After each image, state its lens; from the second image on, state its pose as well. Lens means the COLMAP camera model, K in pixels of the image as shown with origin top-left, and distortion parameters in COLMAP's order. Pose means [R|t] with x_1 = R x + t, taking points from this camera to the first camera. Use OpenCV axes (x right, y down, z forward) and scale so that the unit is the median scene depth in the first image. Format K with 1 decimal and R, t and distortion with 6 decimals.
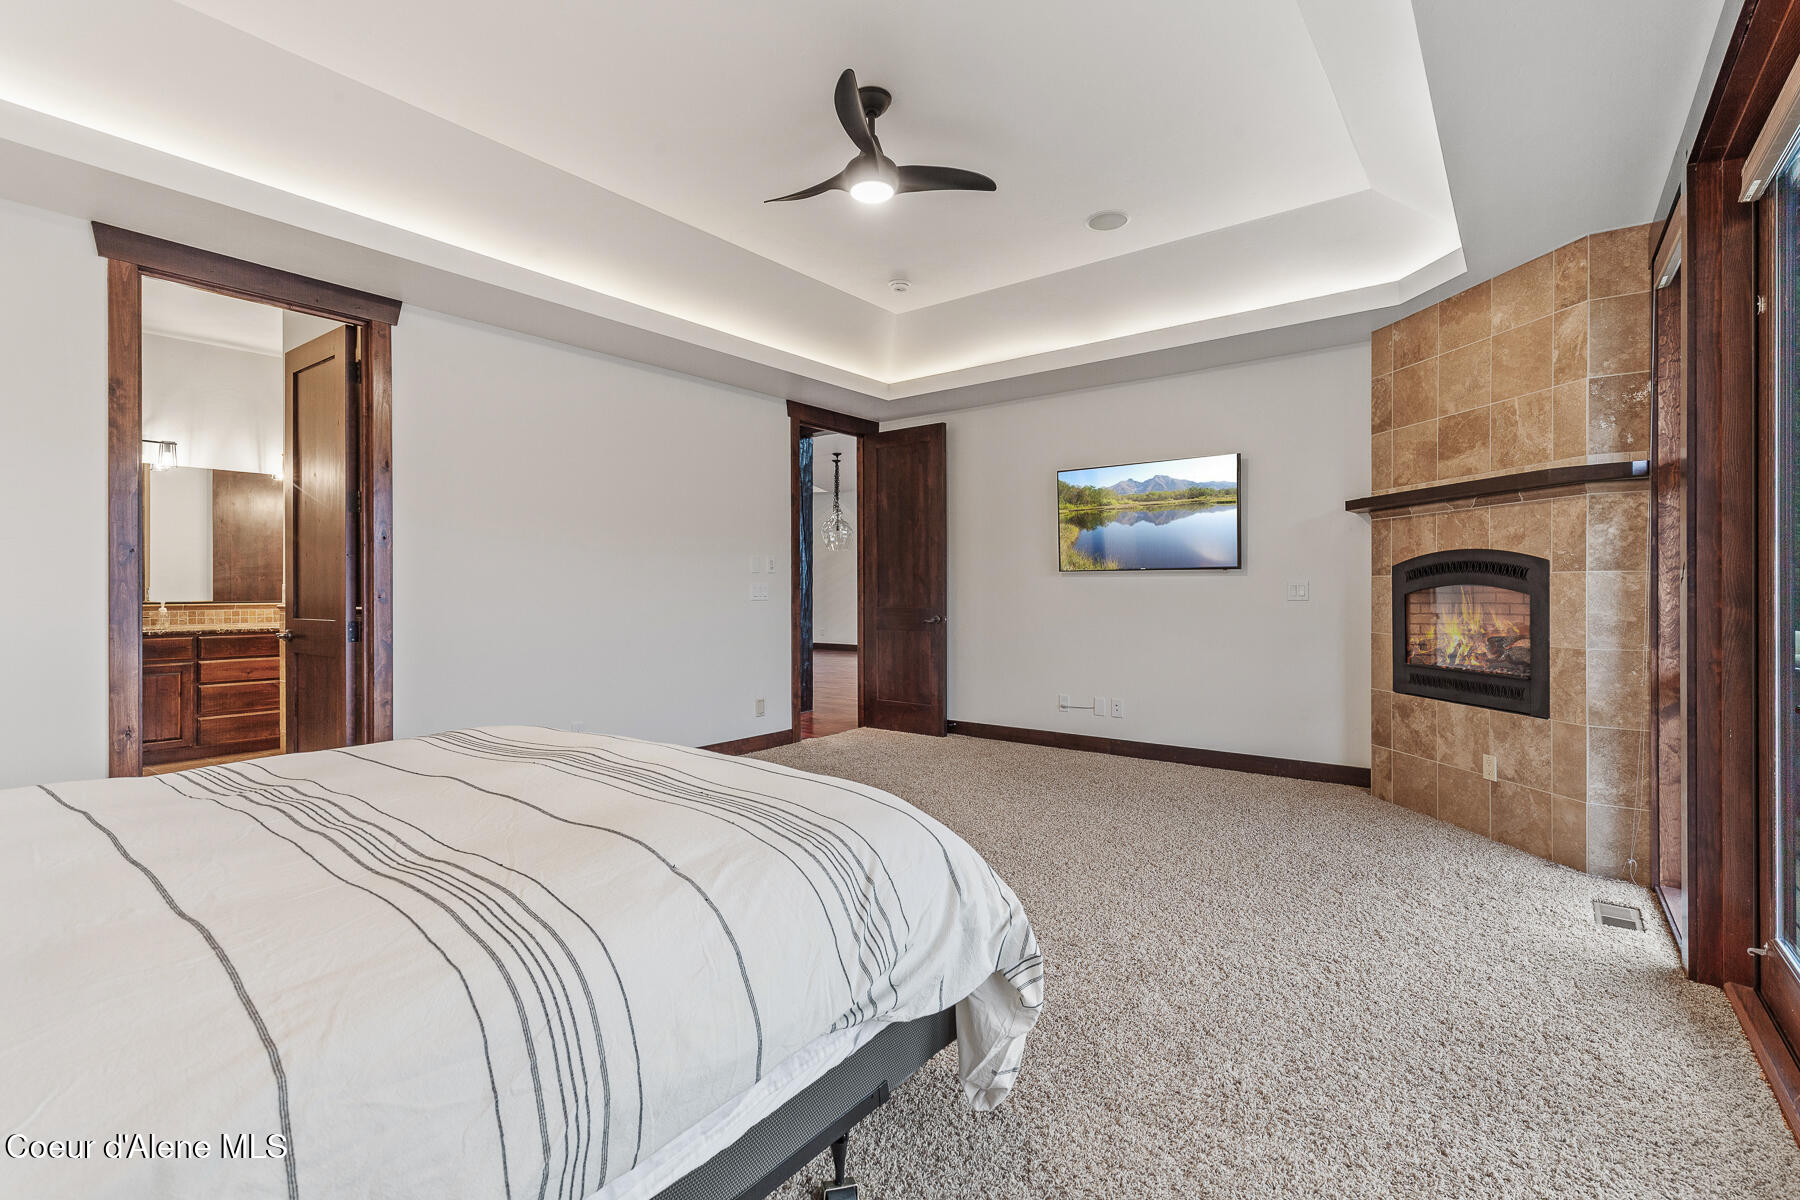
lens RADIAL K [[821.8, 0, 902.1], [0, 821.8, 594.2], [0, 0, 1]] dist [0.007437, -0.001168]
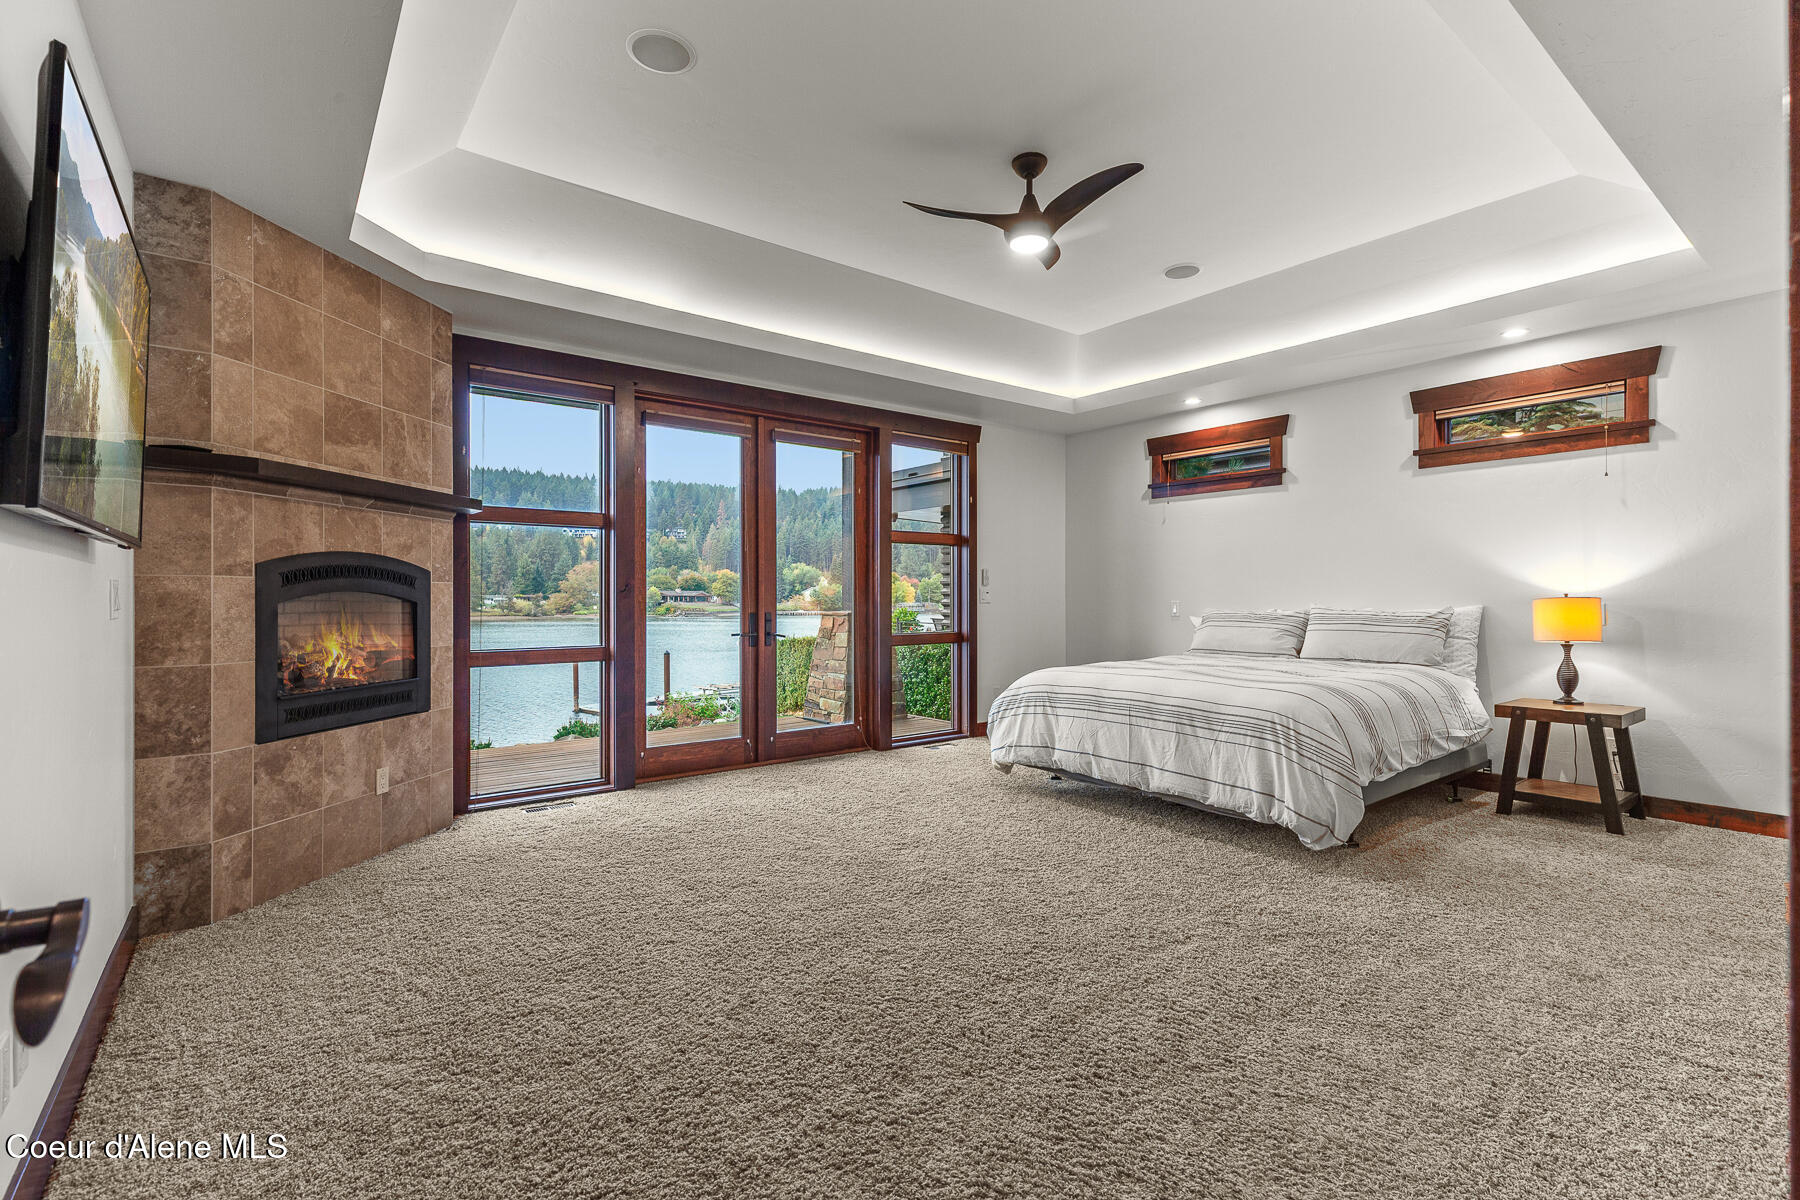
lens RADIAL K [[821.8, 0, 898.7], [0, 821.8, 592.3], [0, 0, 1]] dist [0.007437, -0.001168]
pose [[-0.968434, 0.003773, 0.249243, -0.116941], [0.003671, 0.999993, -0.000872, -0.008160], [-0.249244, 0.000071, -0.968441, 1.774060]]
